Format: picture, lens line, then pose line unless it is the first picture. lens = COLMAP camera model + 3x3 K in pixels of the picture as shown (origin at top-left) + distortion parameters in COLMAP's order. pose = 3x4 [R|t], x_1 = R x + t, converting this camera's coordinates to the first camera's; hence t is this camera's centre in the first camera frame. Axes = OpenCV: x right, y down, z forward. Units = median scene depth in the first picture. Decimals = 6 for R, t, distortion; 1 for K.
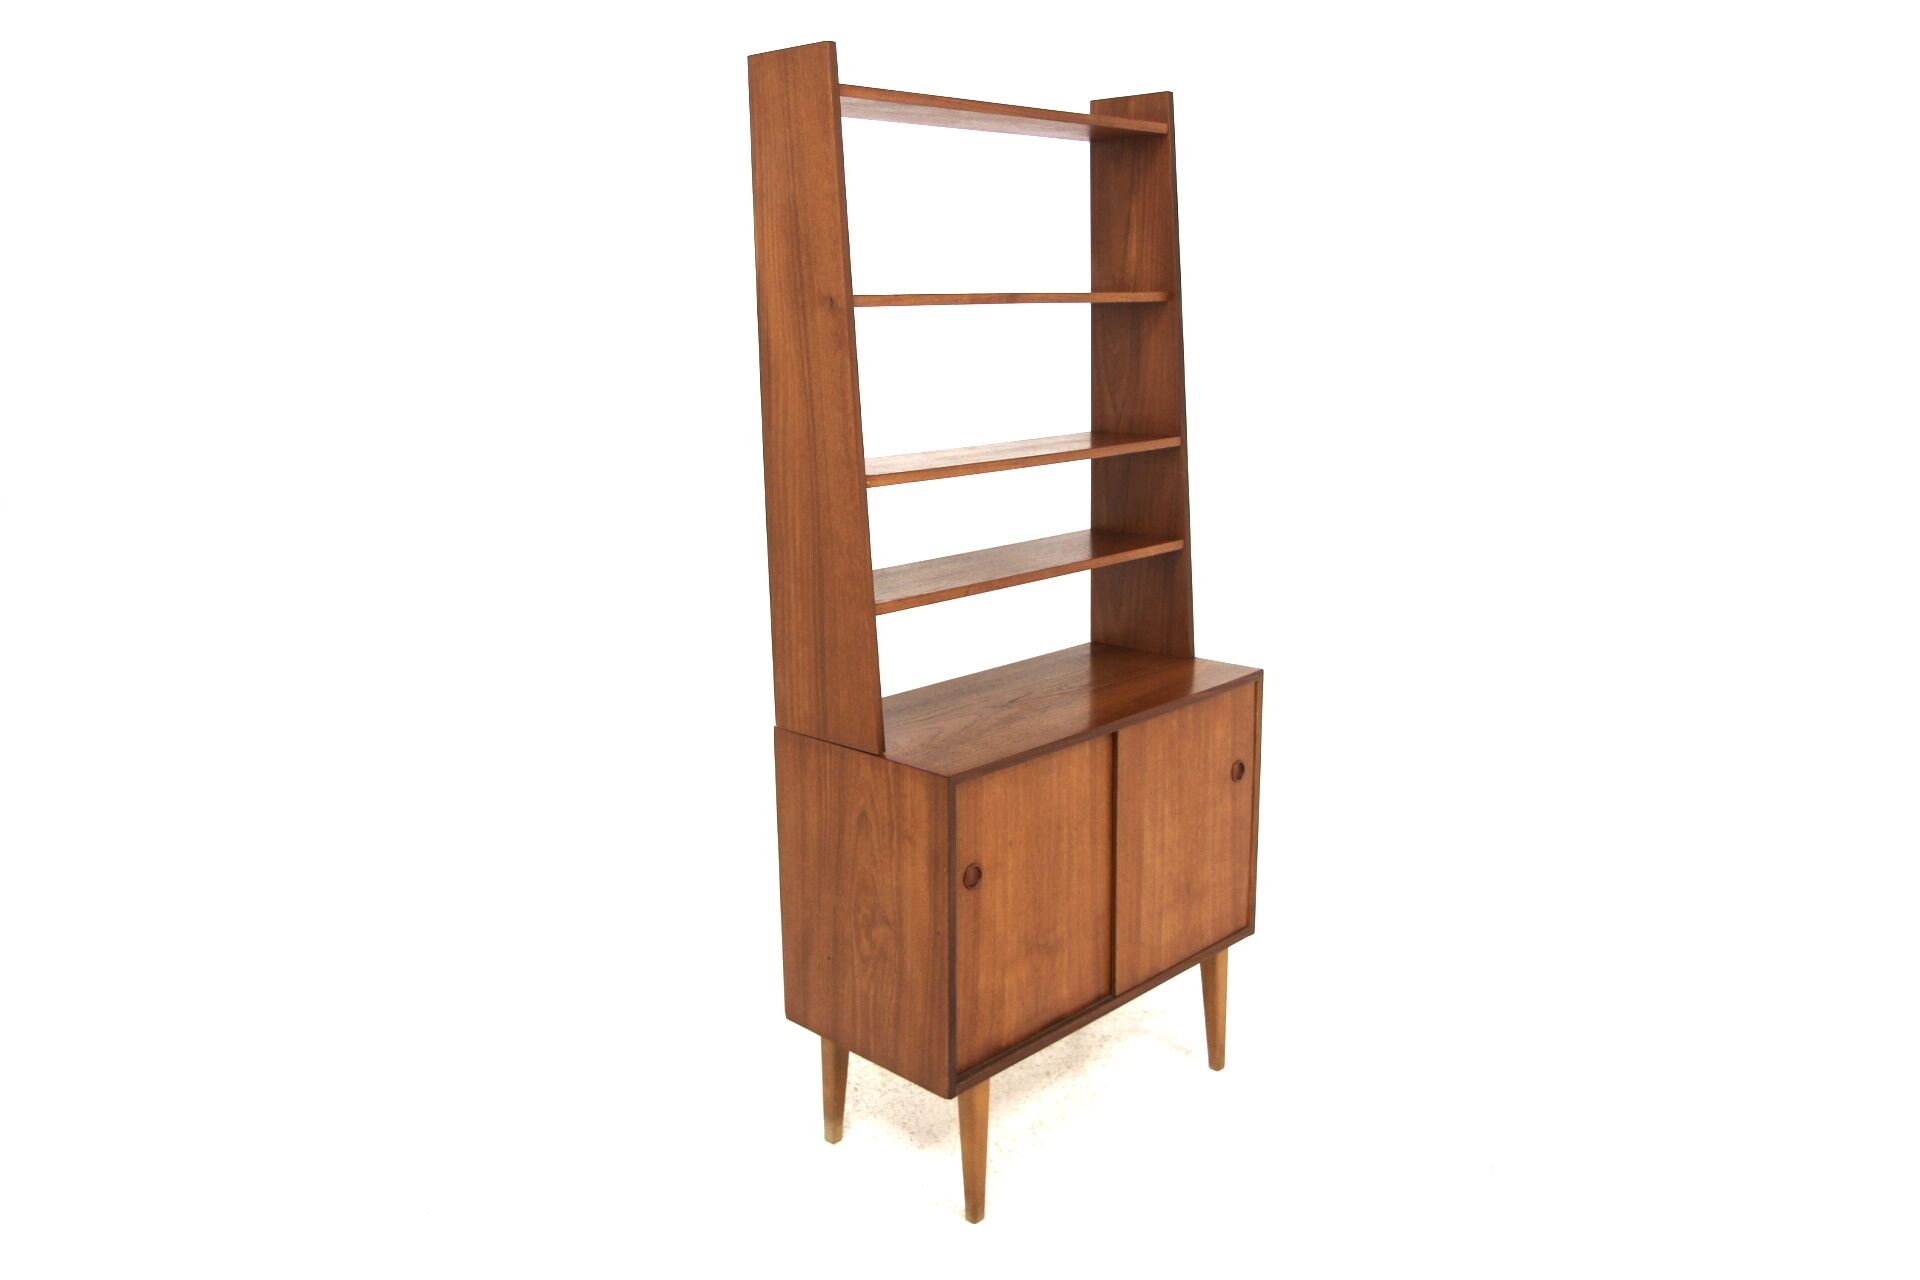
lens RADIAL K [[1515.6, 0, 963.1], [0, 1515.6, 640.0], [0, 0, 1]] dist [-0.045485, -0.000619]
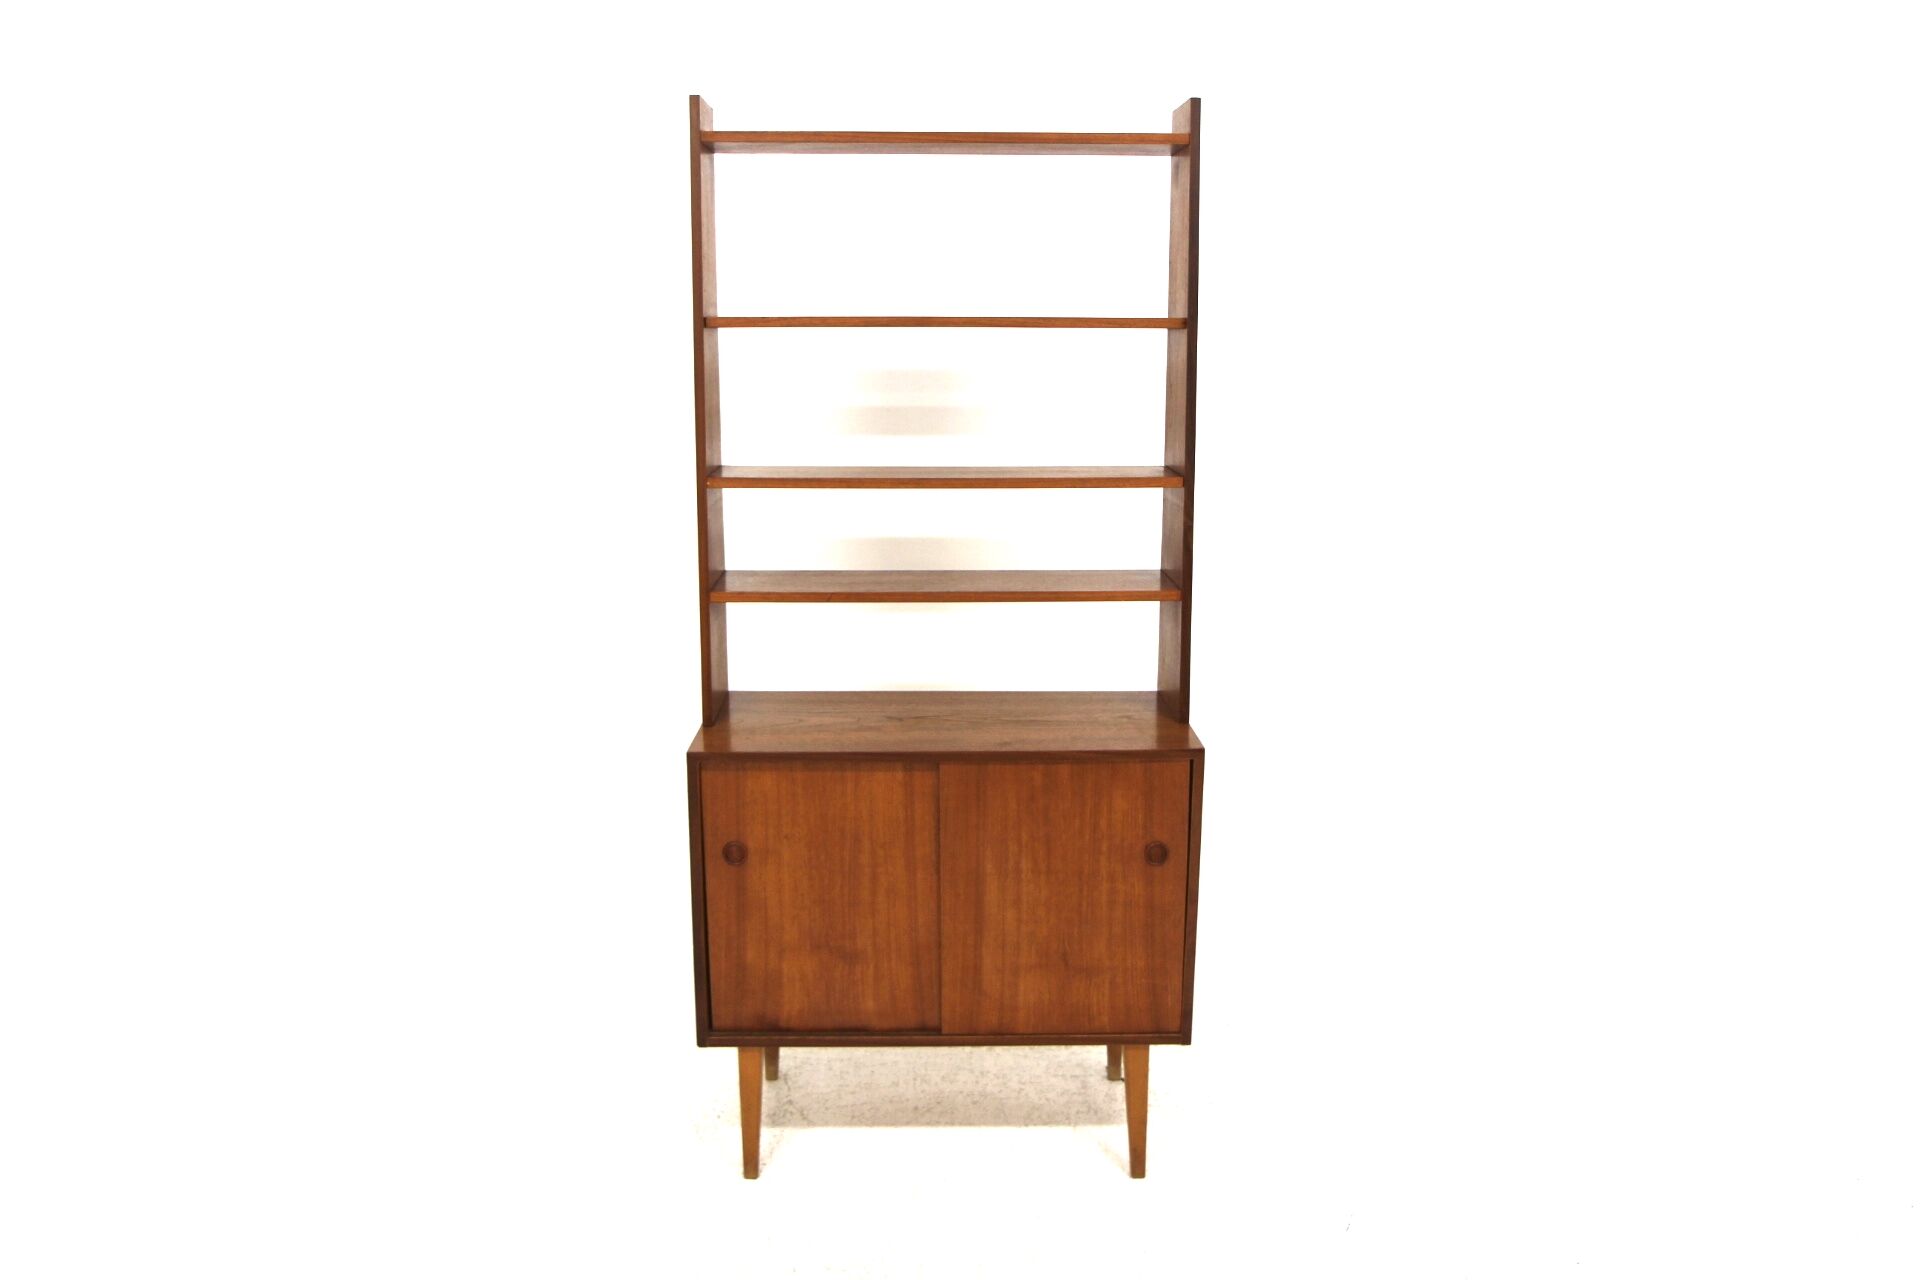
lens RADIAL K [[1515.6, 0, 960.7], [0, 1515.6, 648.0], [0, 0, 1]] dist [-0.045485, -0.000619]
pose [[0.694753, 0.164424, -0.700202, 0.747374], [-0.167625, 0.983727, 0.064681, -0.075091], [0.699443, 0.072435, 0.711008, 0.291294]]
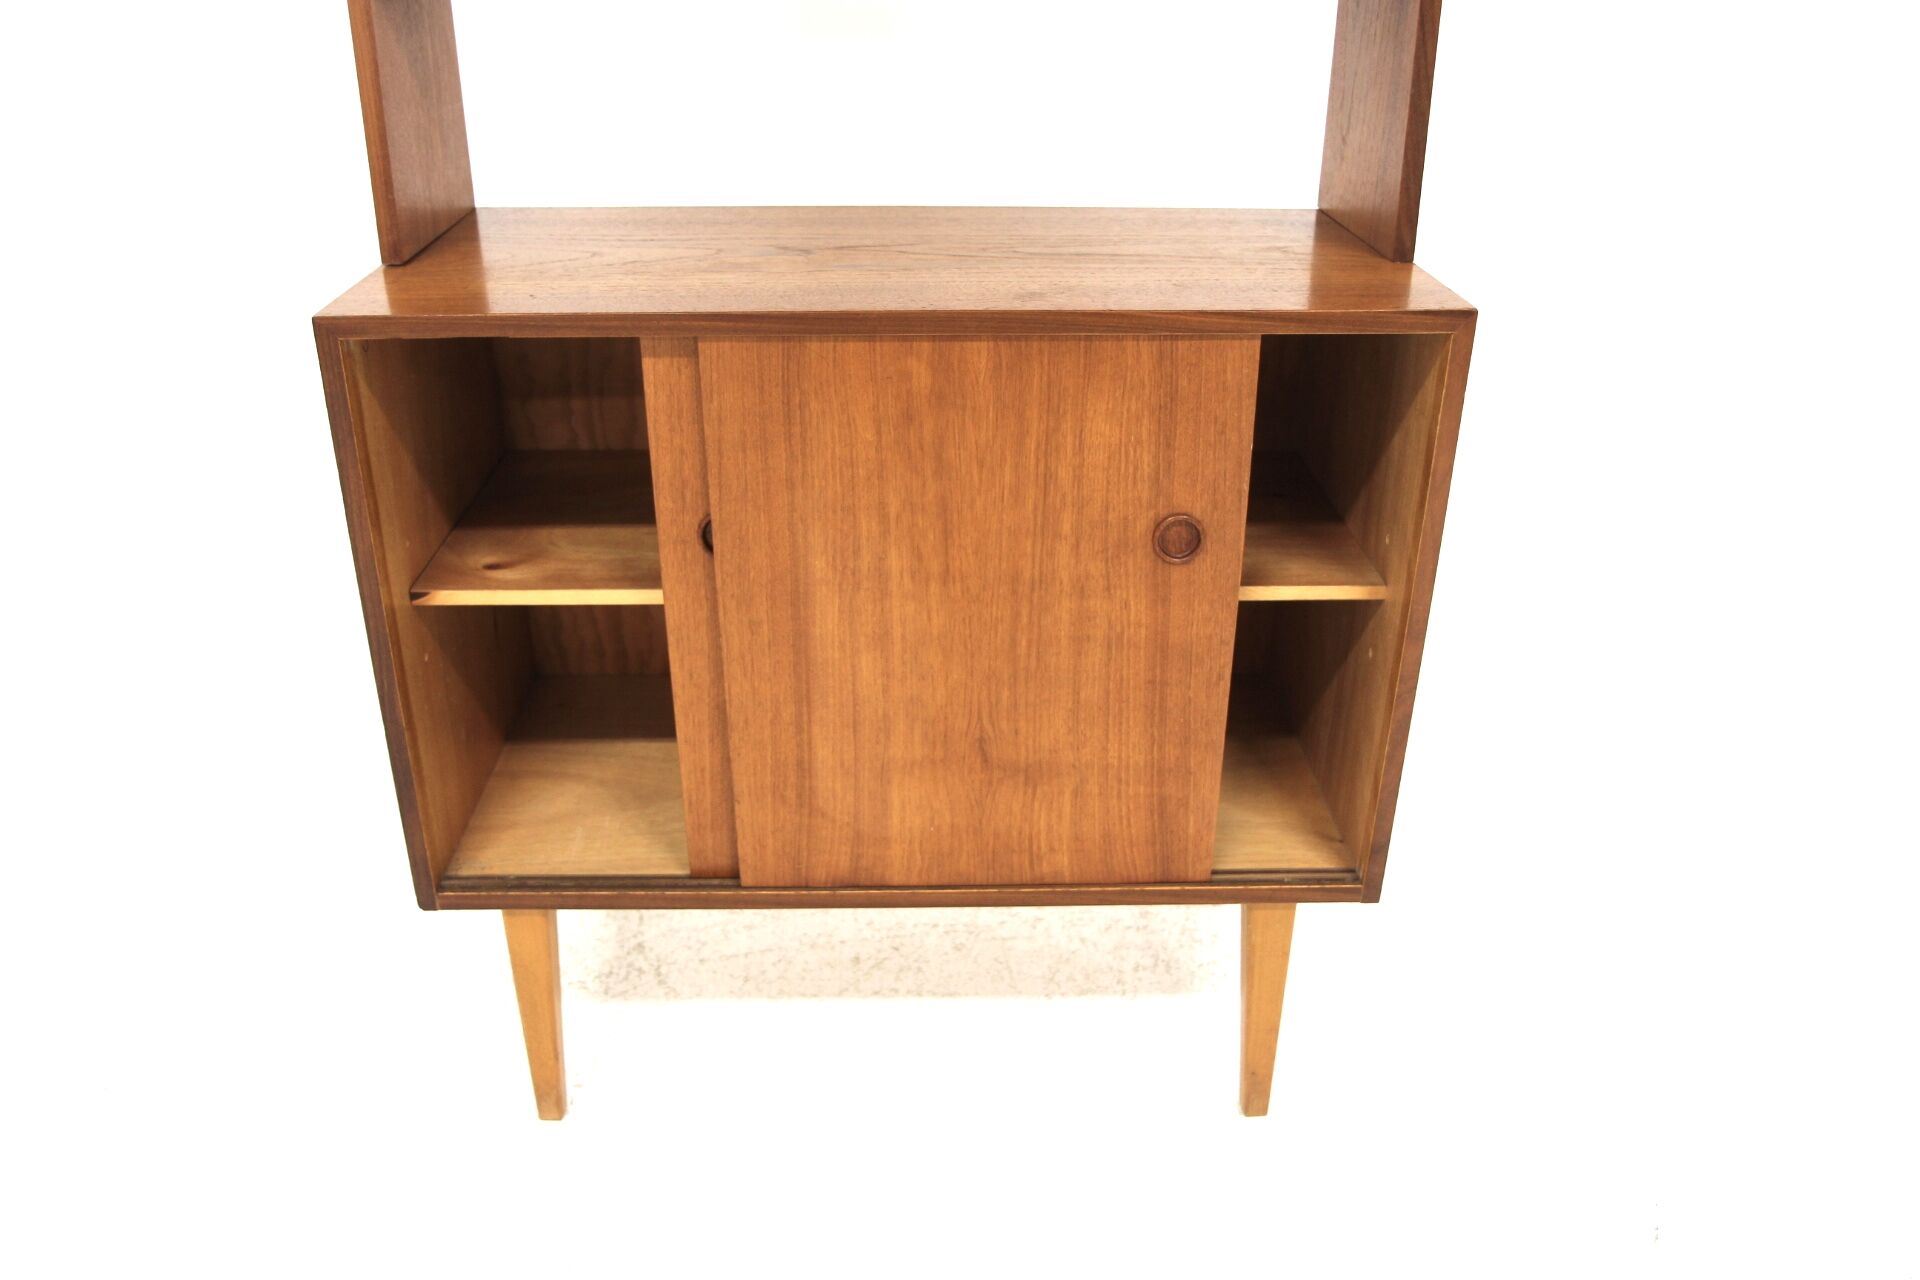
lens RADIAL K [[1515.6, 0, 967.3], [0, 1515.6, 649.7], [0, 0, 1]] dist [-0.045485, -0.000619]
pose [[0.709191, 0.333483, -0.621158, 0.432562], [-0.171144, 0.936134, 0.307185, -0.002568], [0.683928, -0.111546, 0.720971, 0.695118]]
